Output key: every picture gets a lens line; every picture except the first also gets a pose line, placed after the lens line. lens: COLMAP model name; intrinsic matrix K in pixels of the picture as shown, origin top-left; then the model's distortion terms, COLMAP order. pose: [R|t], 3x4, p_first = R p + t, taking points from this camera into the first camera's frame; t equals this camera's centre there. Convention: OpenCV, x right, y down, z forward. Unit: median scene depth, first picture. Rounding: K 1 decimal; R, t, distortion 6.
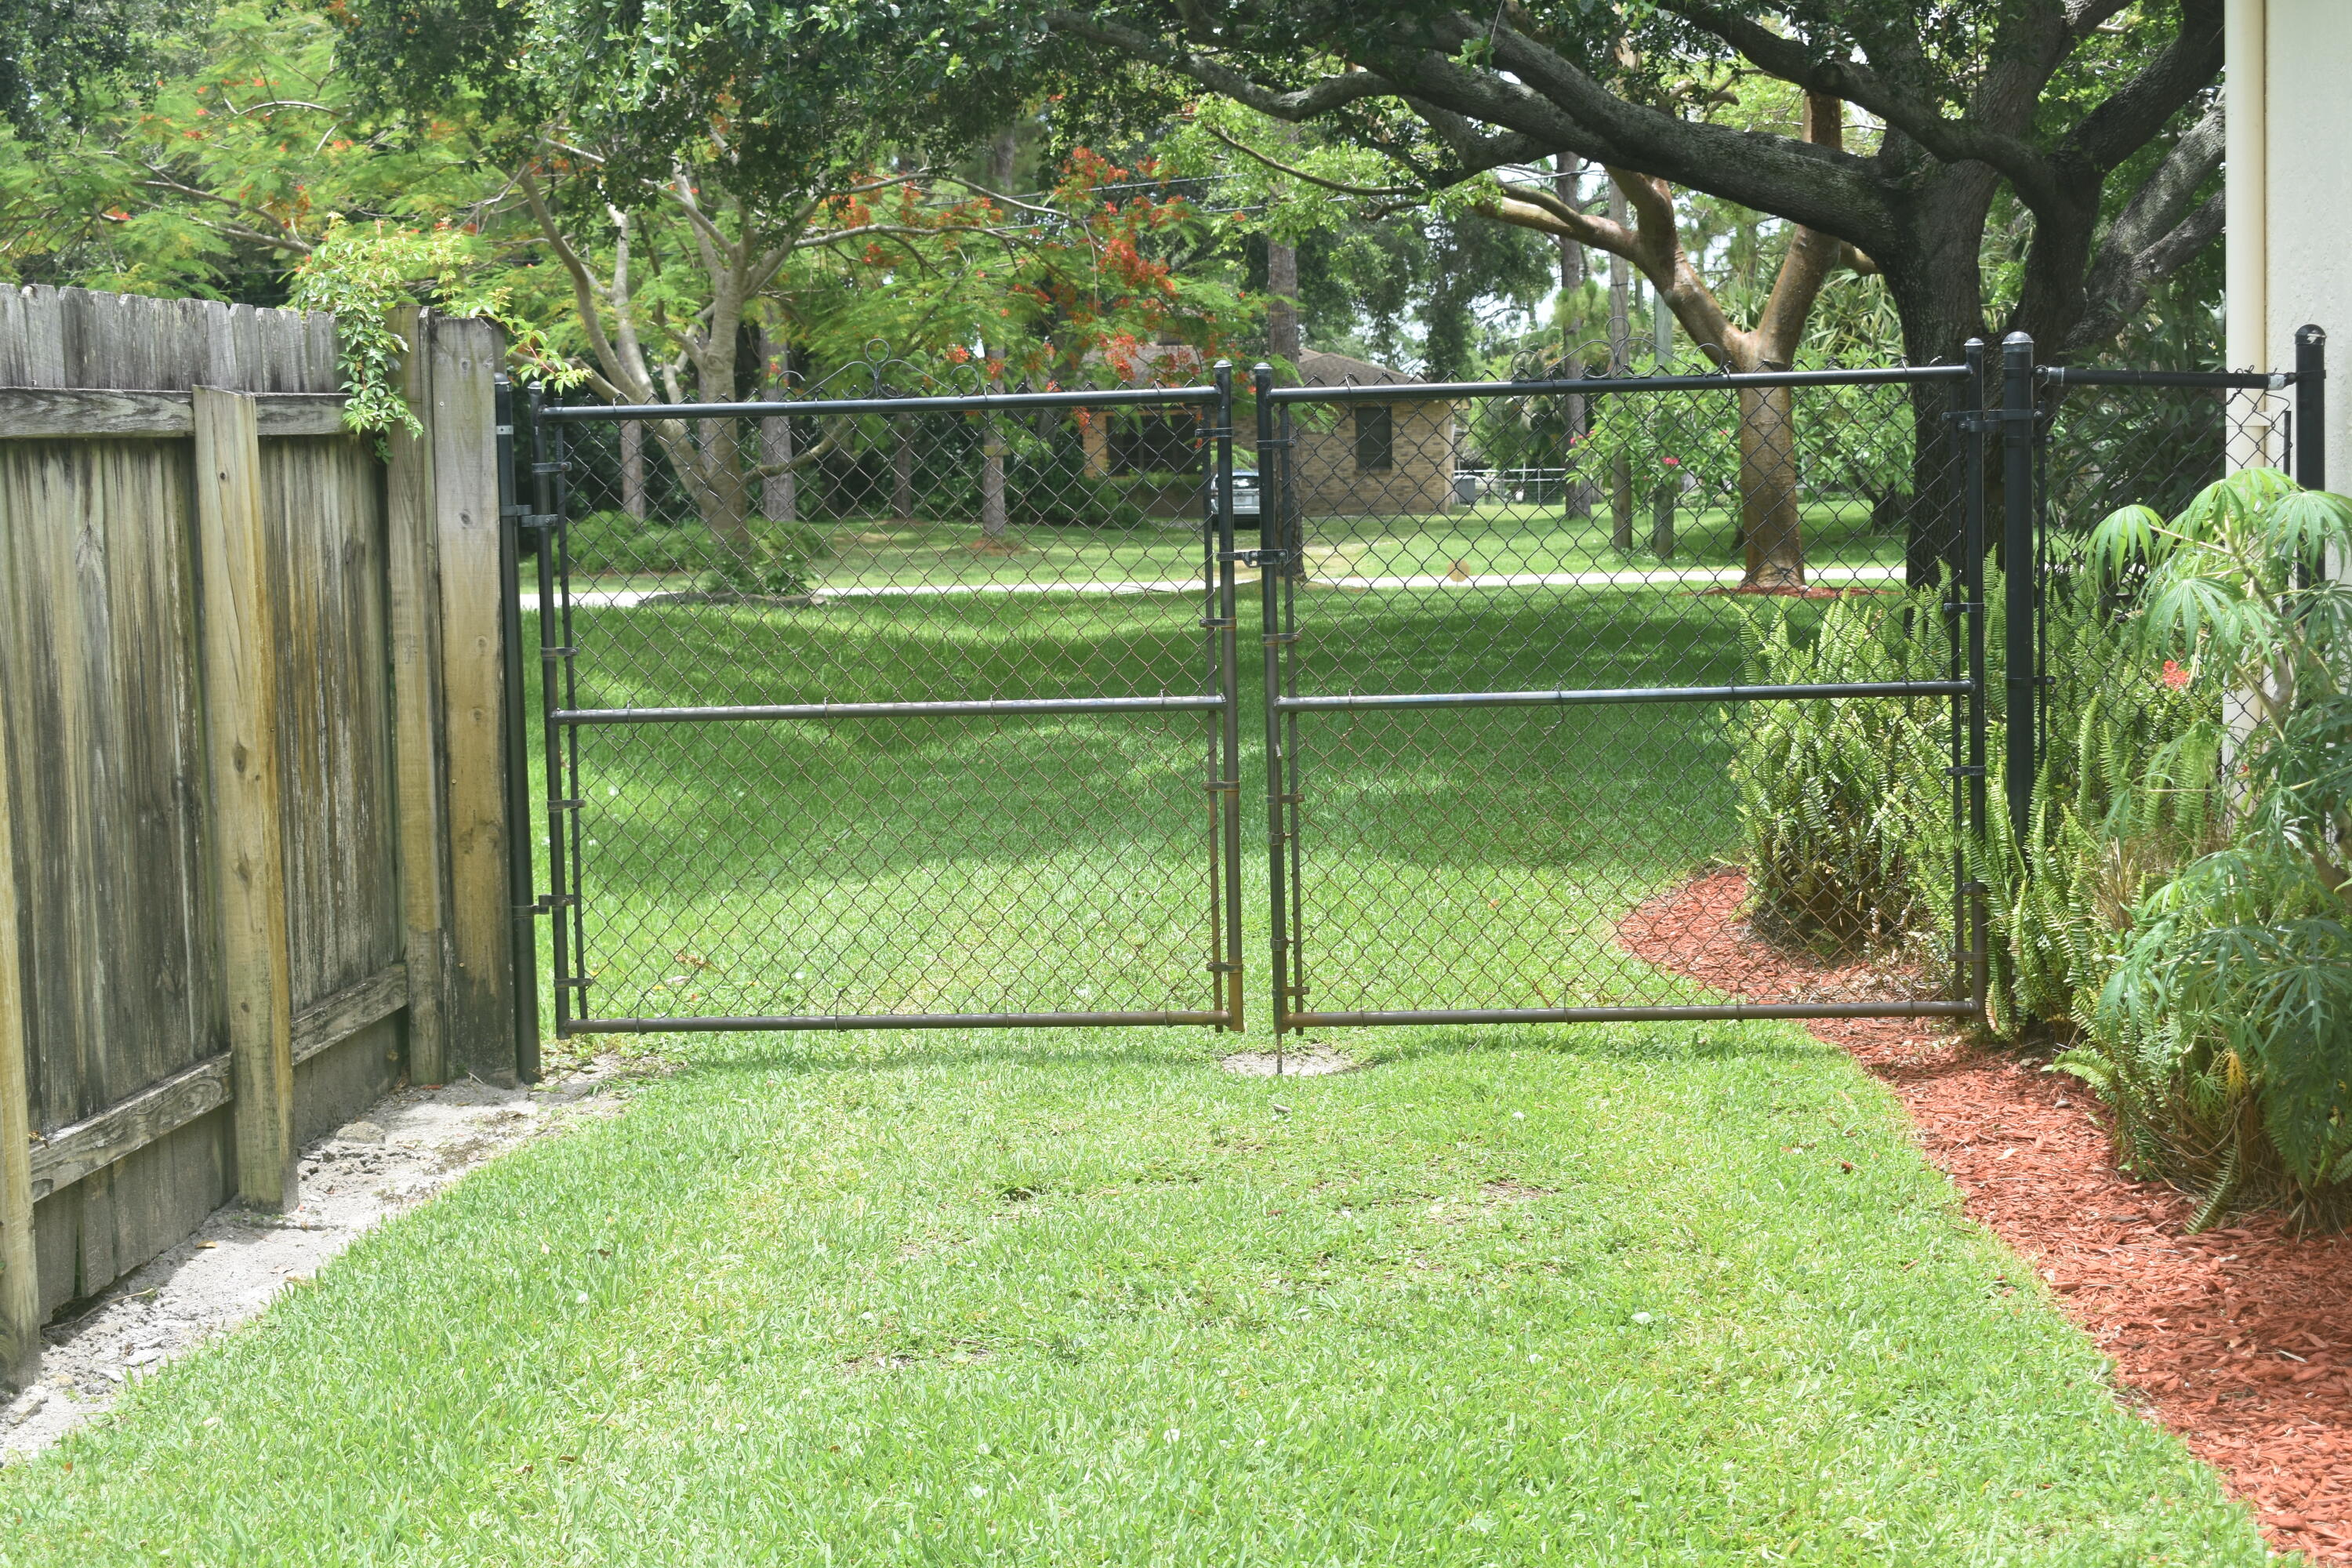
lens RADIAL K [[3531.6, 0, 1176.0], [0, 3531.6, 784.0], [0, 0, 1]] dist [0.000568, -0.000007]
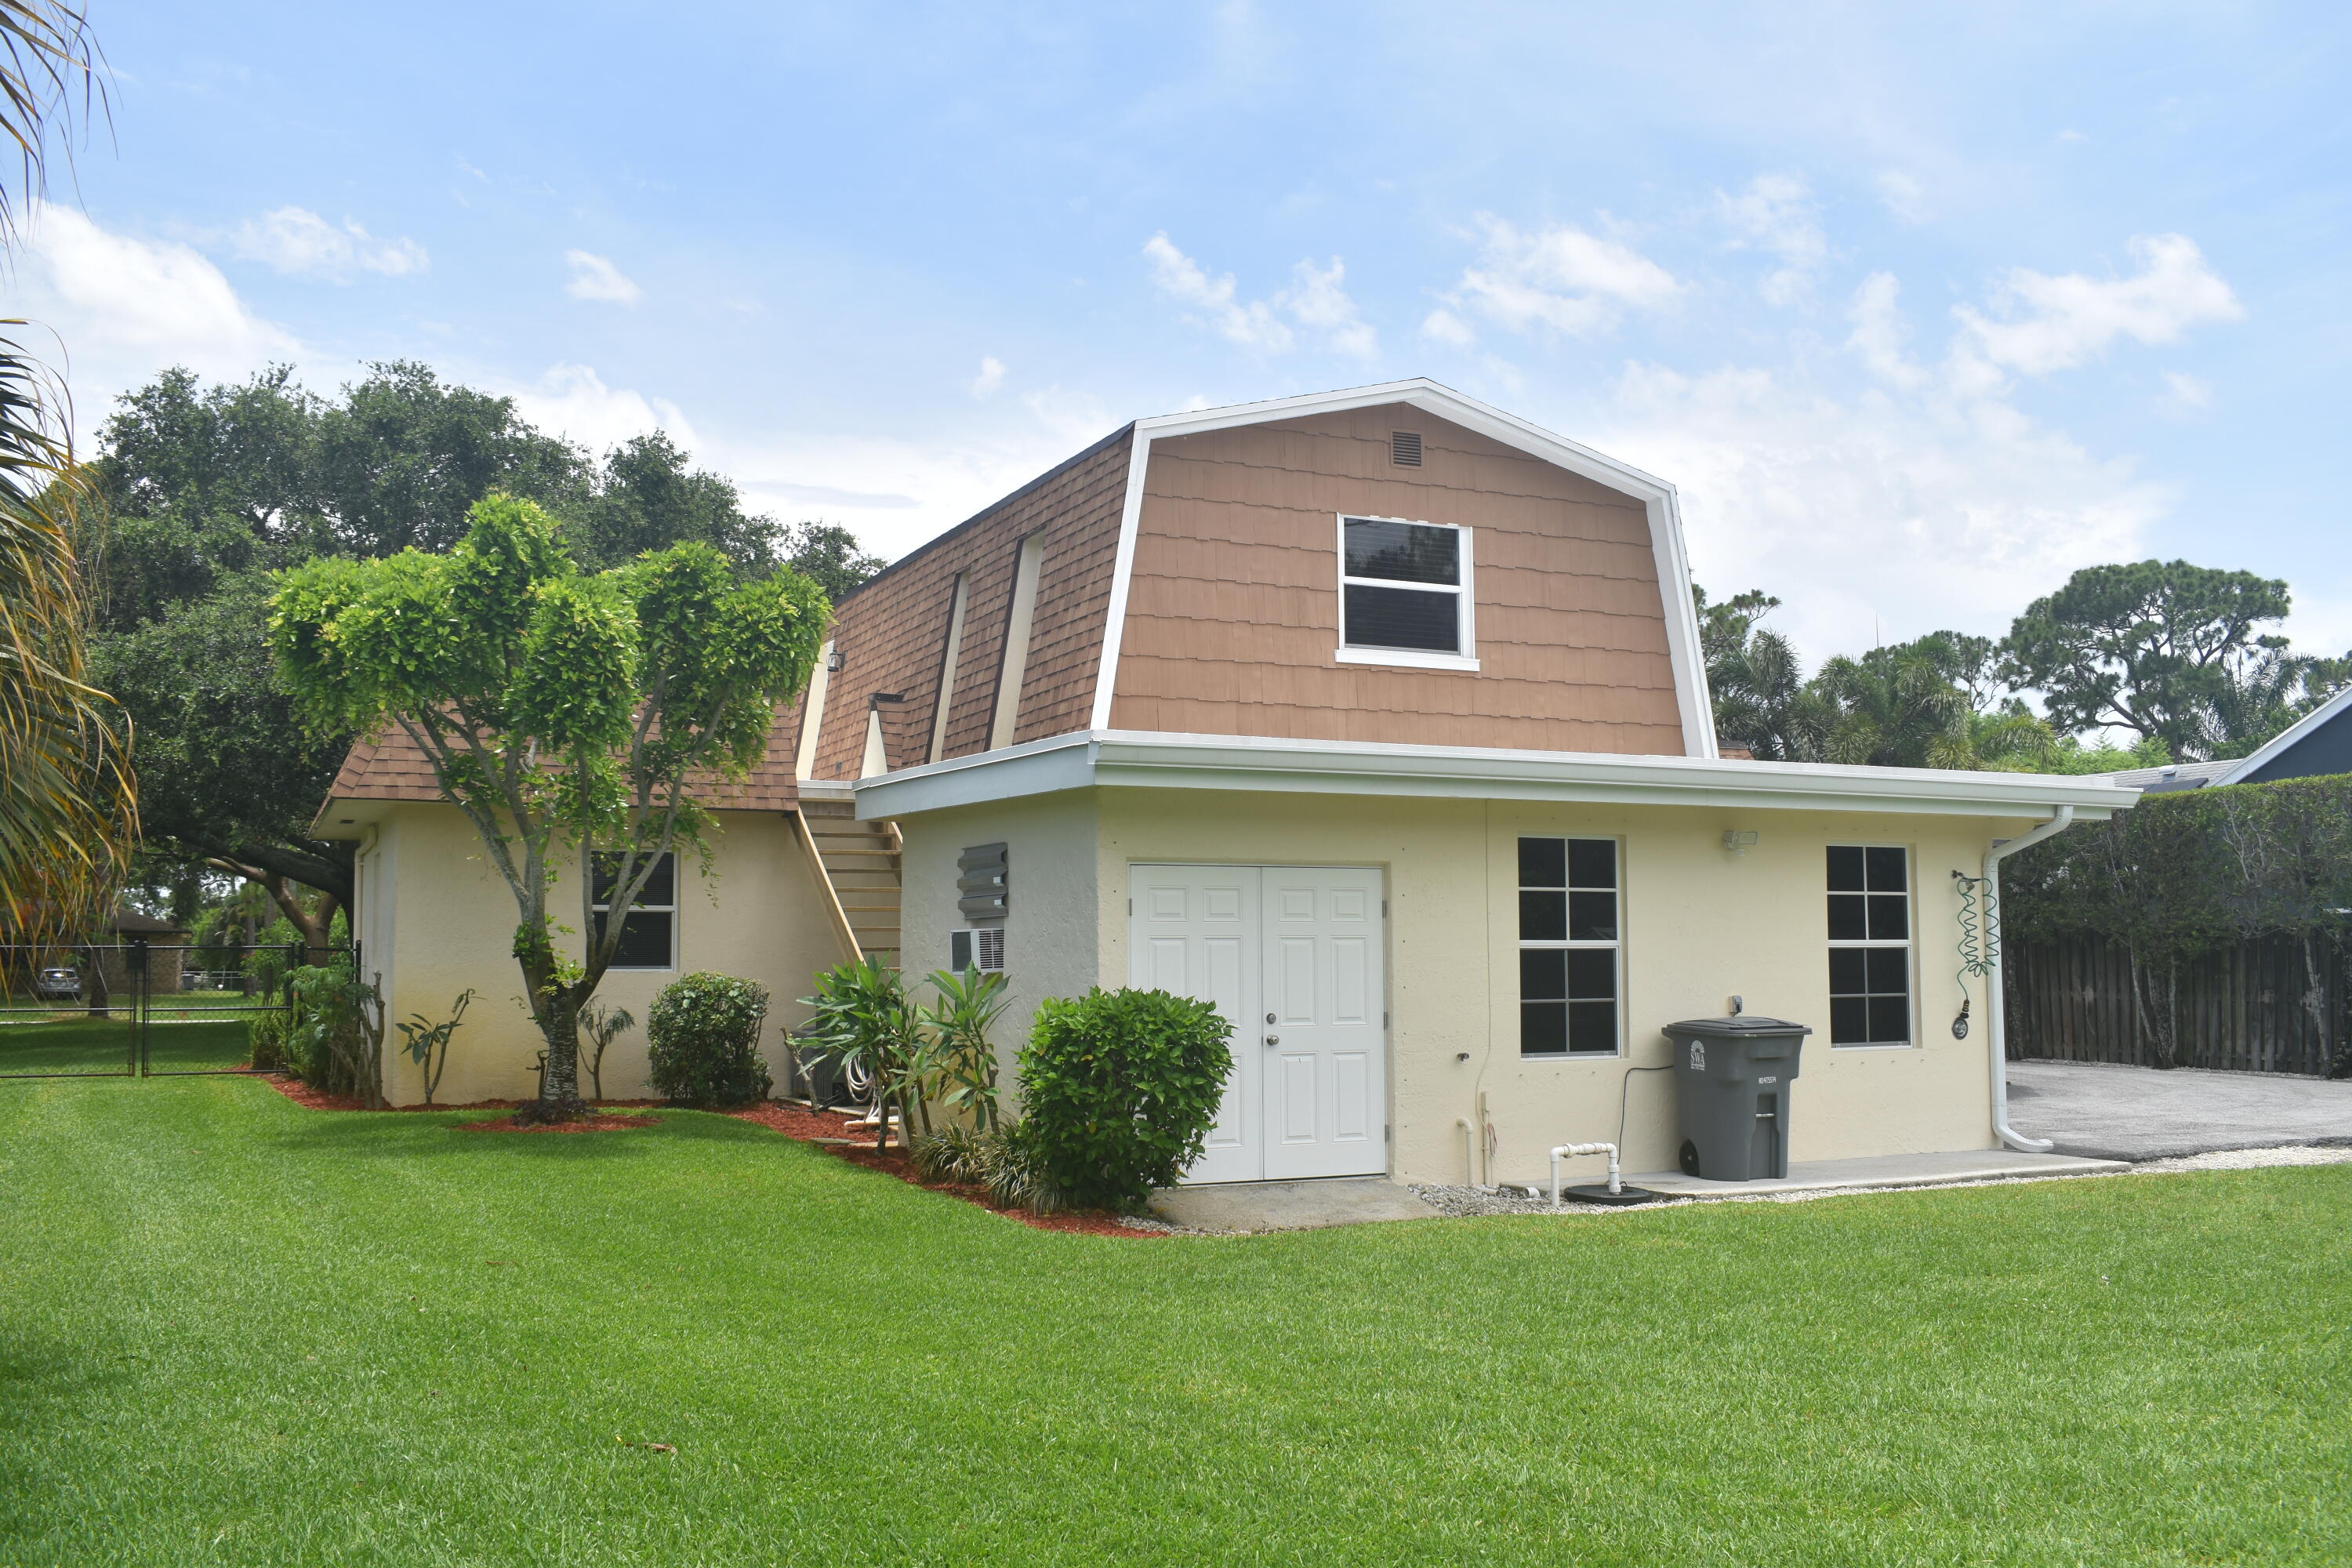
lens RADIAL K [[2054.4, 0, 1188.6], [0, 2054.4, 788.8], [0, 0, 1]] dist [-0.084566, -0.000724]
pose [[0.857125, 0.071261, 0.510155, -0.018105], [0.024190, 0.983724, -0.178053, 0.023565], [-0.514540, 0.164954, 0.841451, -0.235211]]
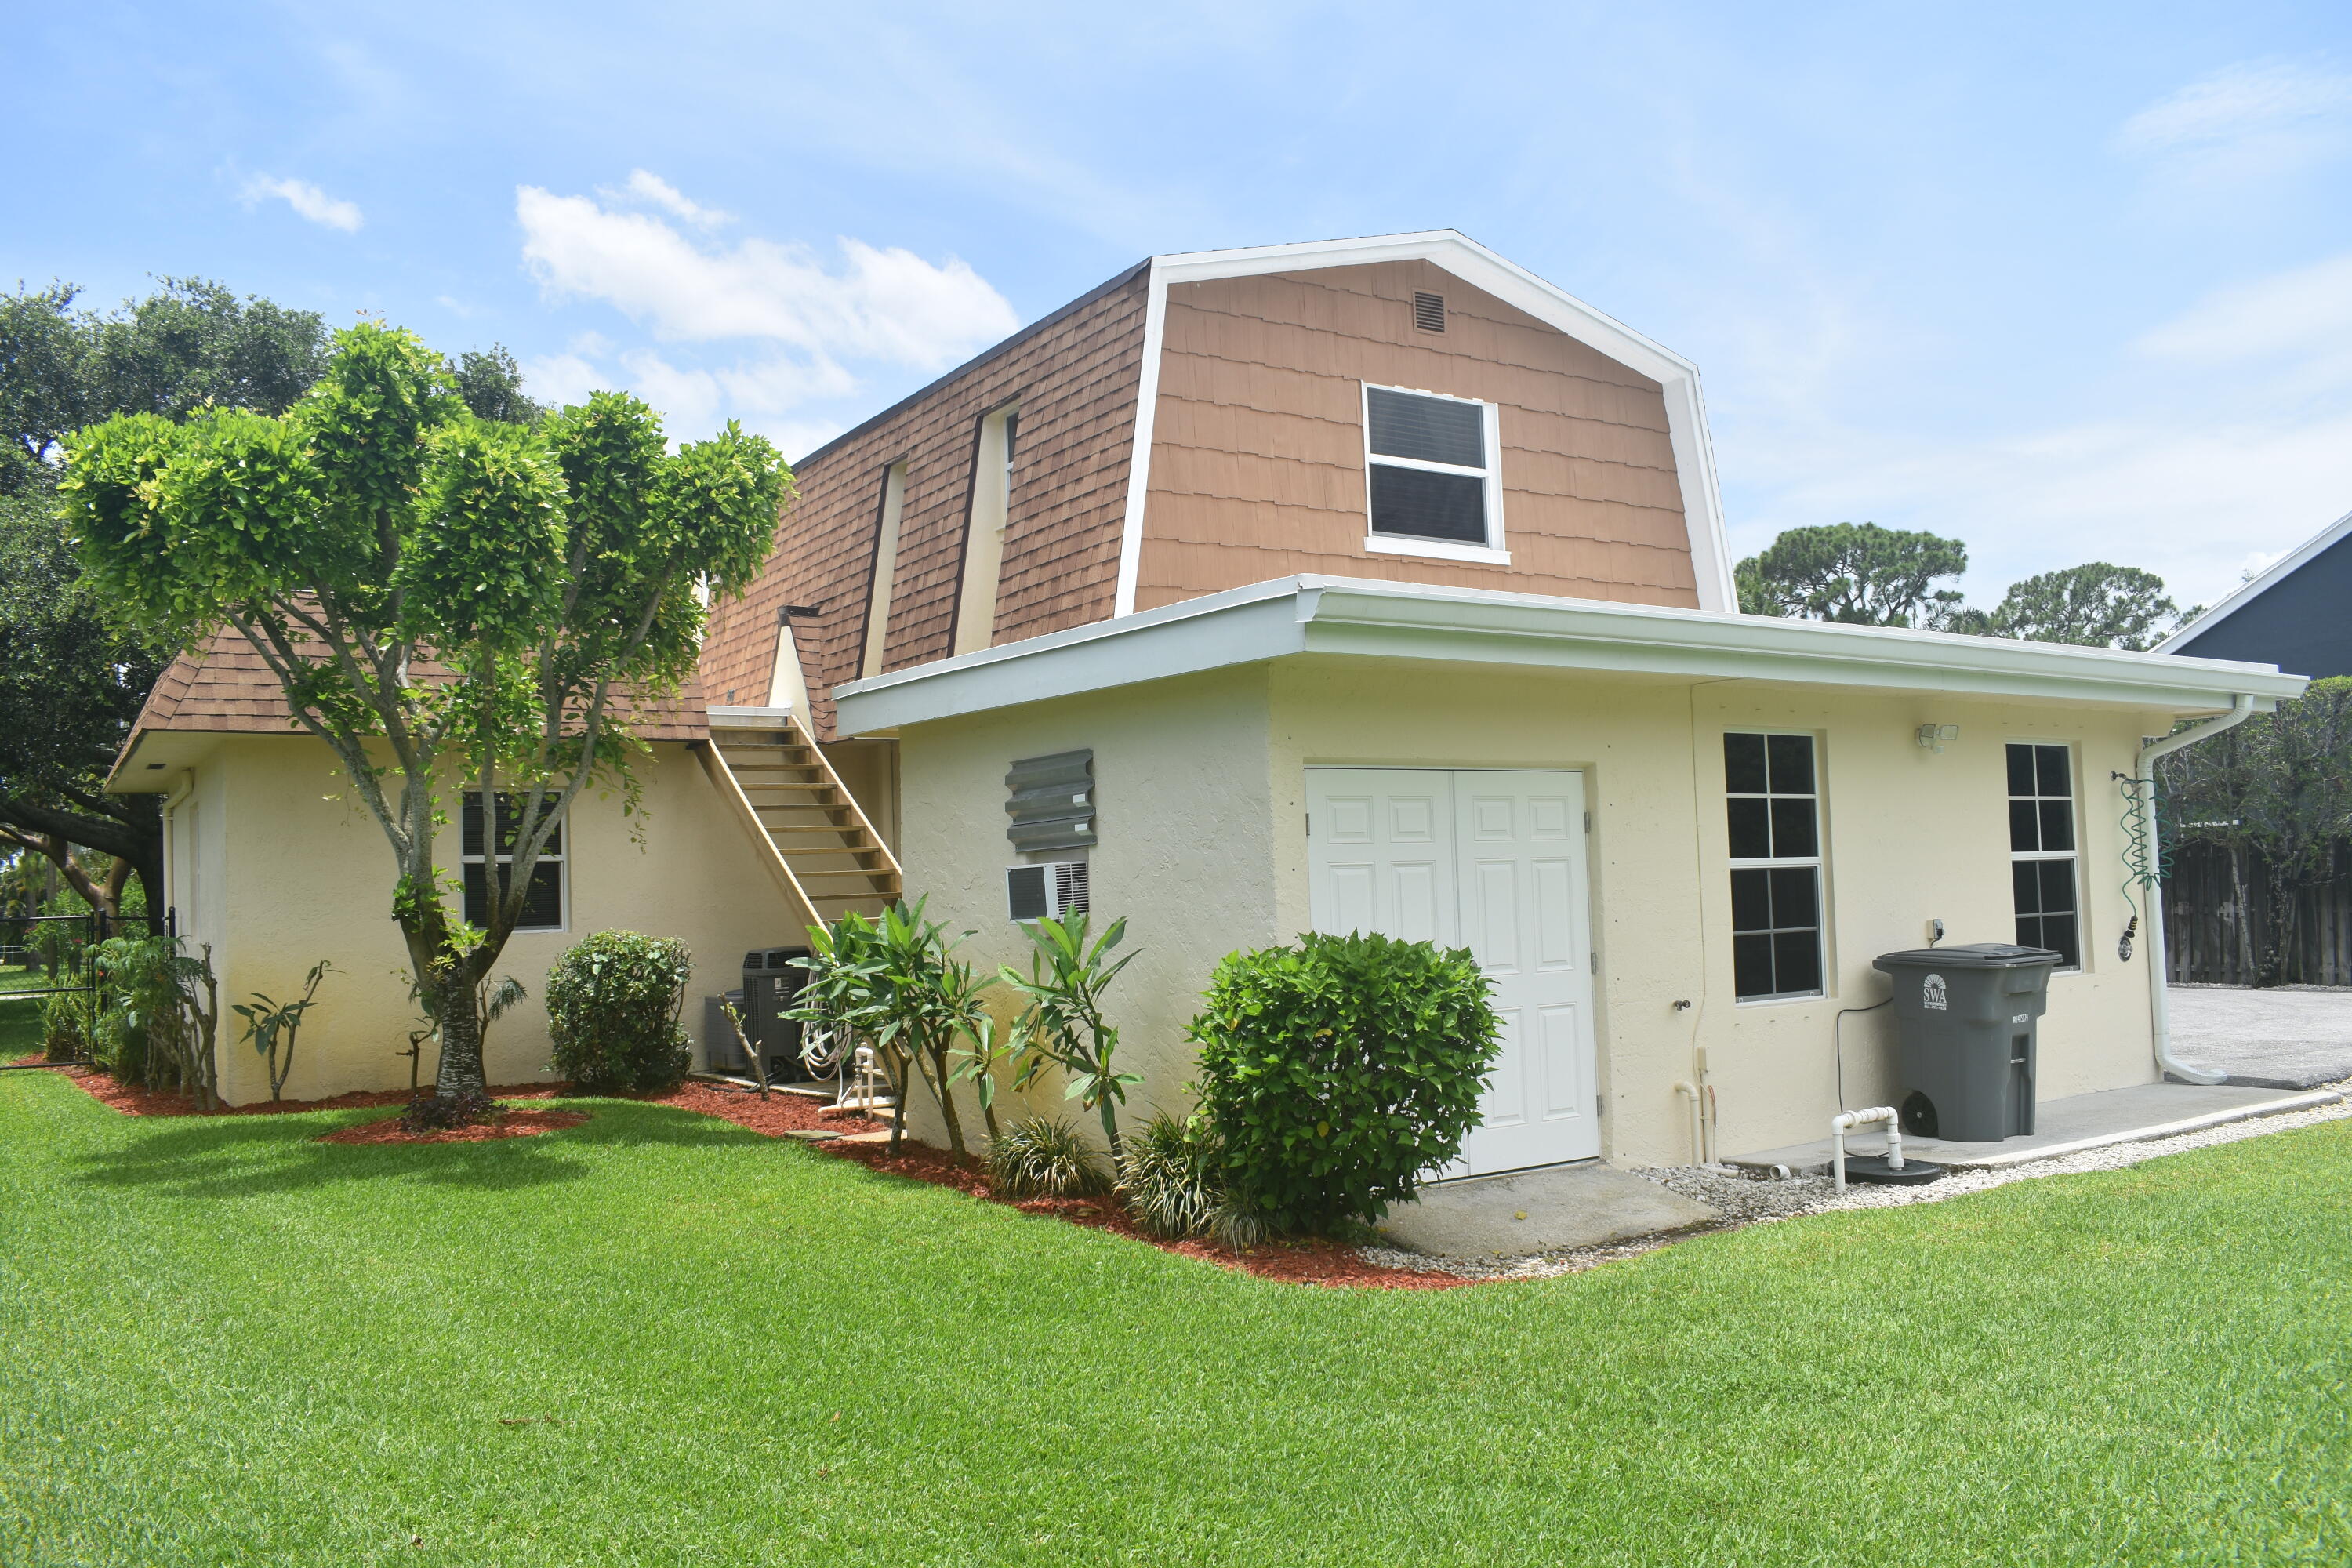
lens RADIAL K [[1846.2, 0, 1182.7], [0, 1846.2, 797.7], [0, 0, 1]] dist [-0.095089, 0.013657]
pose [[0.777051, 0.041030, 0.628099, -0.012654], [0.066584, 0.986916, -0.146844, 0.017550], [-0.625906, 0.155927, 0.764152, -0.172210]]
